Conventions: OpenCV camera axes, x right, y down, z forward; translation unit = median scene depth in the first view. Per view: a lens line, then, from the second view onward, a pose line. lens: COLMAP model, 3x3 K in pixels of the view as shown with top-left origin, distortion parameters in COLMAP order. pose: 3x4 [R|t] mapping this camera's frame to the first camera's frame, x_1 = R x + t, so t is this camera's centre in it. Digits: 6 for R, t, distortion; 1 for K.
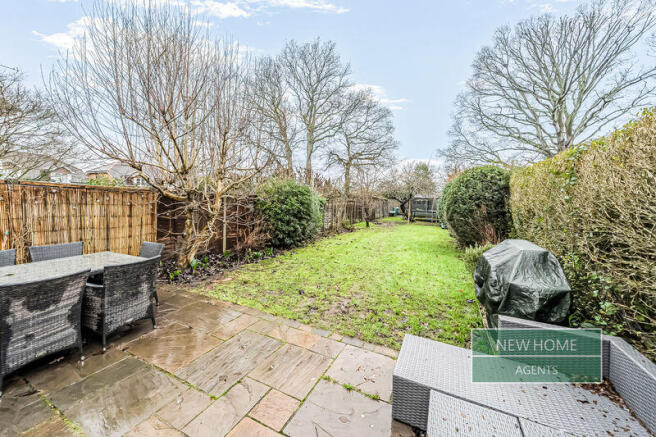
lens RADIAL K [[257.5, 0, 318.6], [0, 257.5, 200.2], [0, 0, 1]] dist [0.001296, 0.000247]
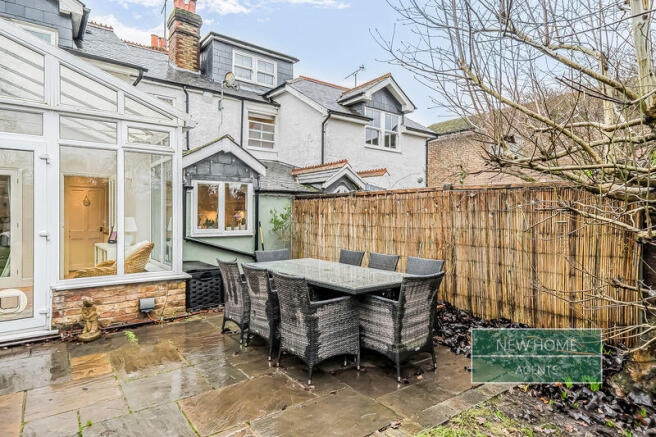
lens RADIAL K [[372.4, 0, 327.9], [0, 372.4, 218.9], [0, 0, 1]] dist [0.000908, 0.000136]
pose [[-0.426222, -0.013044, -0.904525, 0.164087], [-0.011911, 0.999890, -0.008807, 0.048669], [0.904540, 0.007020, -0.426330, 1.016871]]
